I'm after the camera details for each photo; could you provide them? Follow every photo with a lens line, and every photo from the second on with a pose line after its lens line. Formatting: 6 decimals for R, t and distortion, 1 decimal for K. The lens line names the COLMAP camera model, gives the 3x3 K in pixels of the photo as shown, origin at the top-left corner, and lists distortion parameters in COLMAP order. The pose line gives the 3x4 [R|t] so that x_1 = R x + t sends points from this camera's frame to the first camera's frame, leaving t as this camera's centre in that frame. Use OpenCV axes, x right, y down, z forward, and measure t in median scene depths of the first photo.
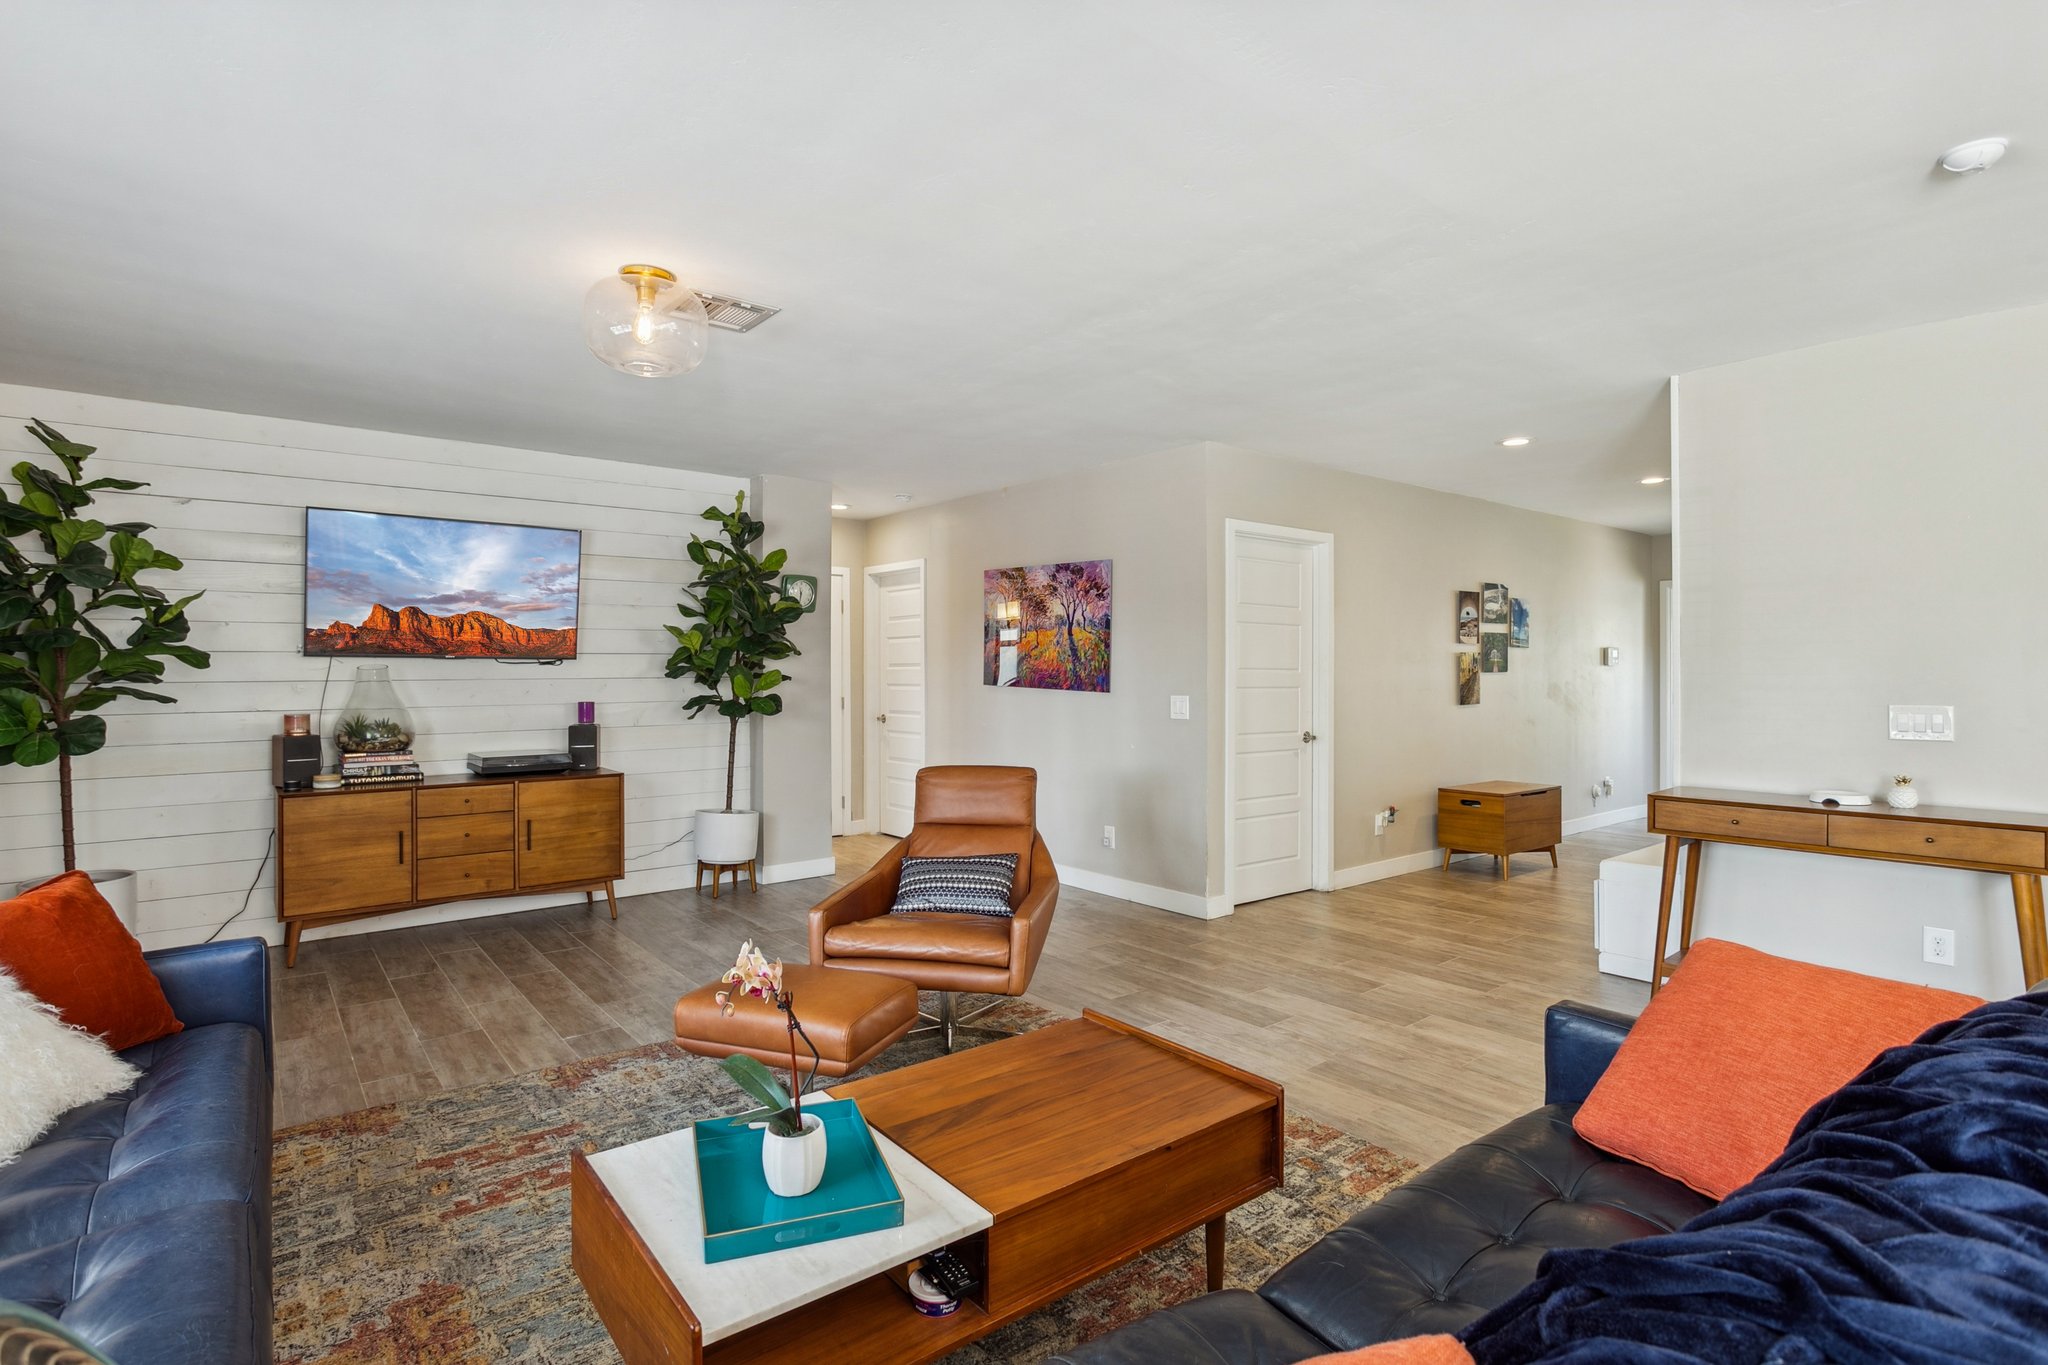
lens RADIAL K [[1018.6, 0, 1027.3], [0, 1018.6, 656.3], [0, 0, 1]] dist [-0.009125, -0.000738]
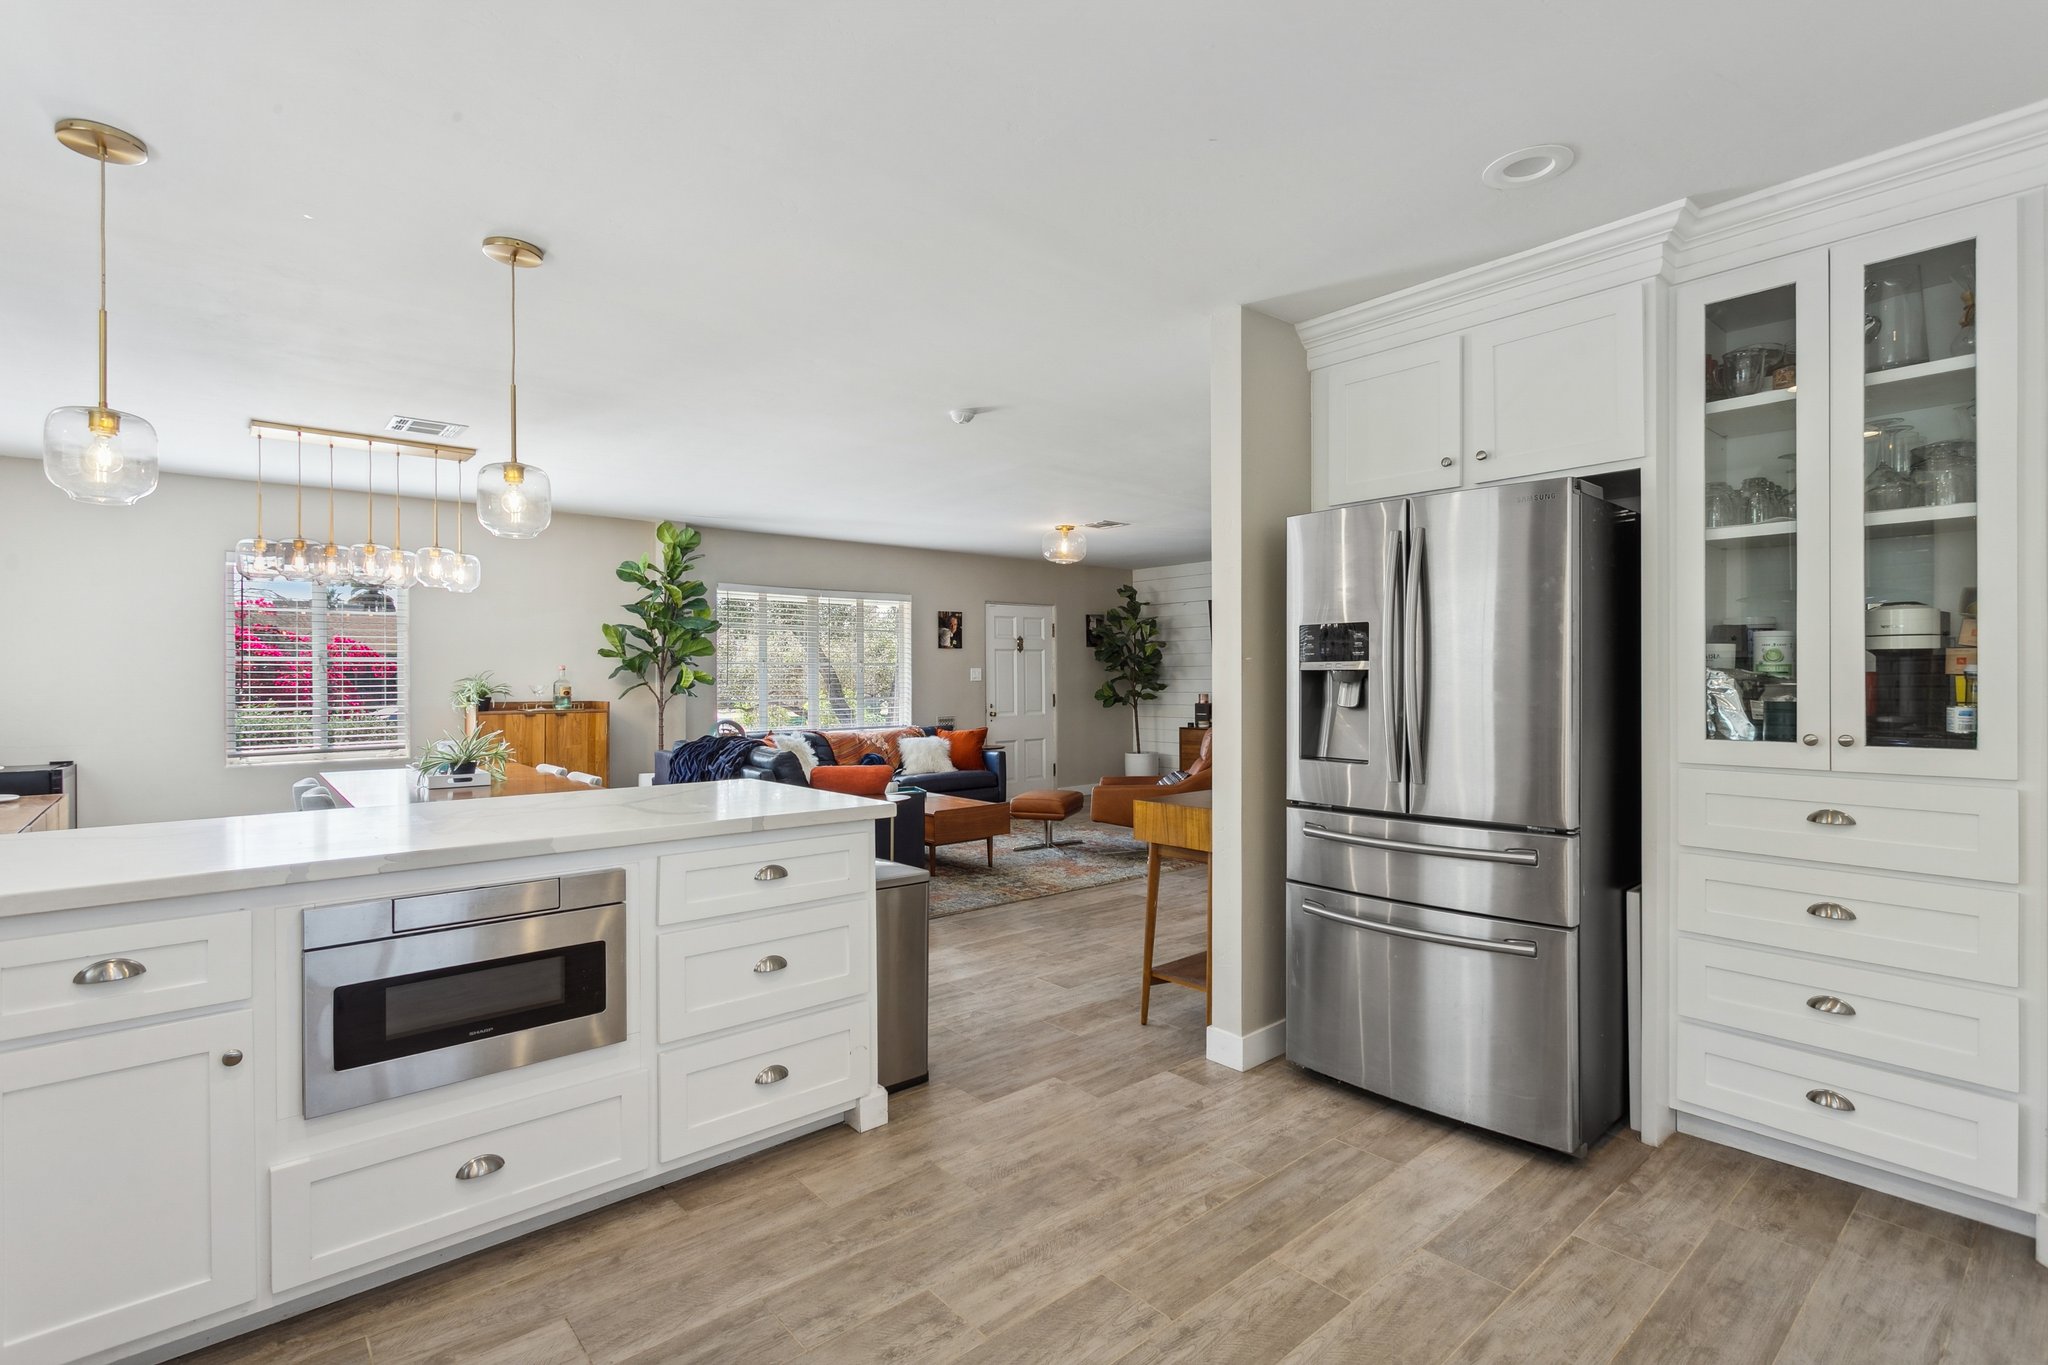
lens RADIAL K [[960.9, 0, 1023.7], [0, 960.9, 669.4], [0, 0, 1]] dist [-0.002416, 0.000747]
pose [[0.034602, -0.006205, -0.999382, 1.132476], [0.019445, 0.999796, -0.005534, 0.005706], [0.999212, -0.019241, 0.034715, 0.427980]]
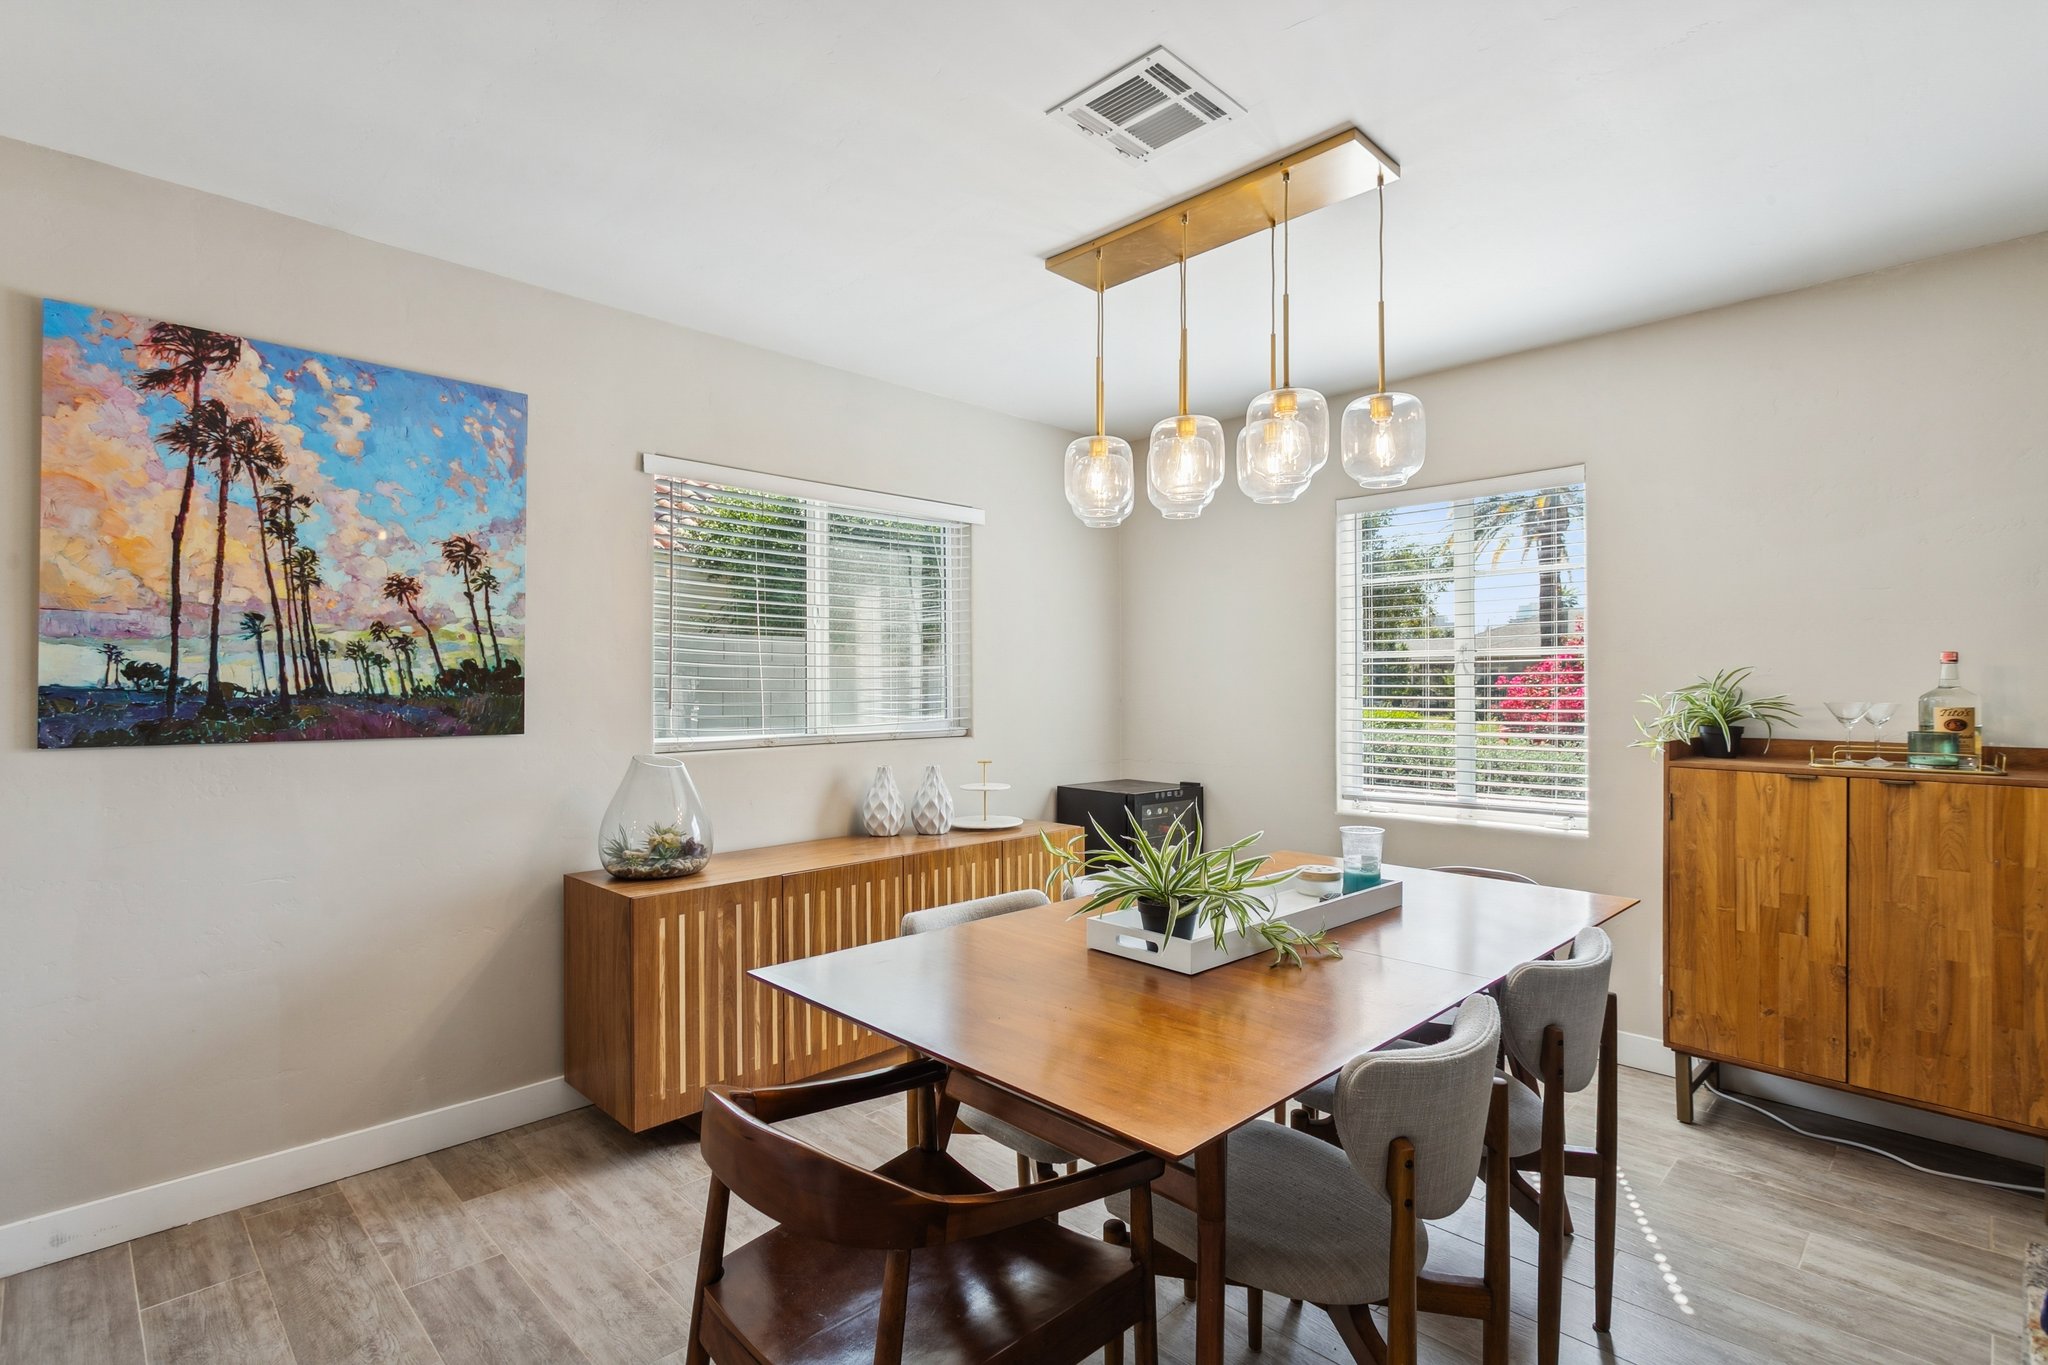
lens RADIAL K [[960.9, 0, 1027.6], [0, 960.9, 685.0], [0, 0, 1]] dist [-0.002416, 0.000747]
pose [[-0.994311, 0.004116, -0.106436, 0.401044], [0.005790, 0.999864, -0.015429, 0.003178], [0.106358, -0.015957, -0.994200, 0.299650]]
